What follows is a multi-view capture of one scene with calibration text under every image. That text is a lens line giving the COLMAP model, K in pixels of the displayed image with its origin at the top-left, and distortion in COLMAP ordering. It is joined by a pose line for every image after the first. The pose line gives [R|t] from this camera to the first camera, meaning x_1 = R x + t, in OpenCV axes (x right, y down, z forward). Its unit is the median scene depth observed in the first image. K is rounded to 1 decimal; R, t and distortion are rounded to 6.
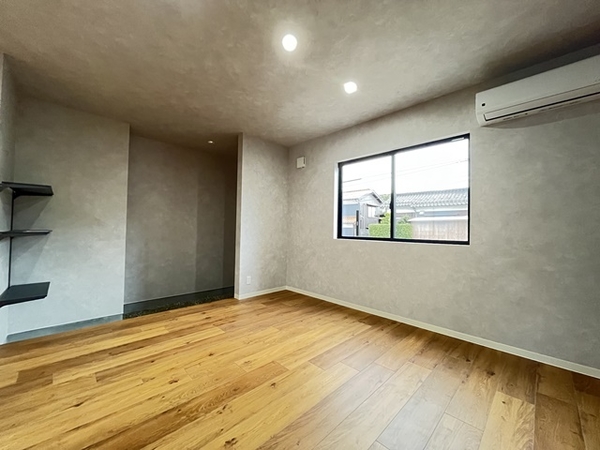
lens RADIAL K [[241.5, 0, 298.5], [0, 241.5, 225.5], [0, 0, 1]] dist [0.002990, -0.001432]
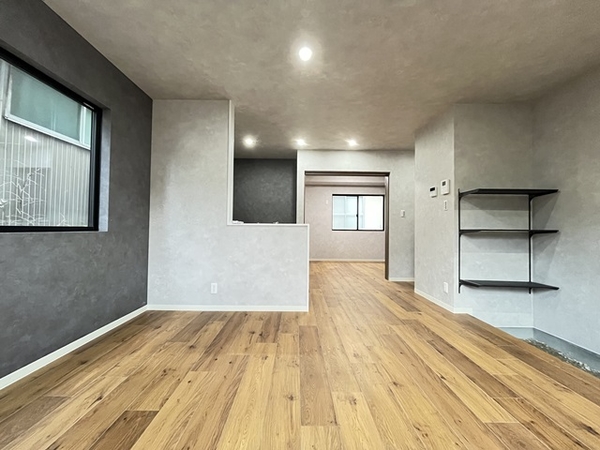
lens RADIAL K [[241.5, 0, 298.8], [0, 241.5, 224.2], [0, 0, 1]] dist [0.002990, -0.001432]
pose [[-0.689872, -0.040868, -0.722777, 0.327807], [-0.014839, 0.998994, -0.042322, 0.055880], [0.723779, -0.018471, -0.689784, 1.032212]]
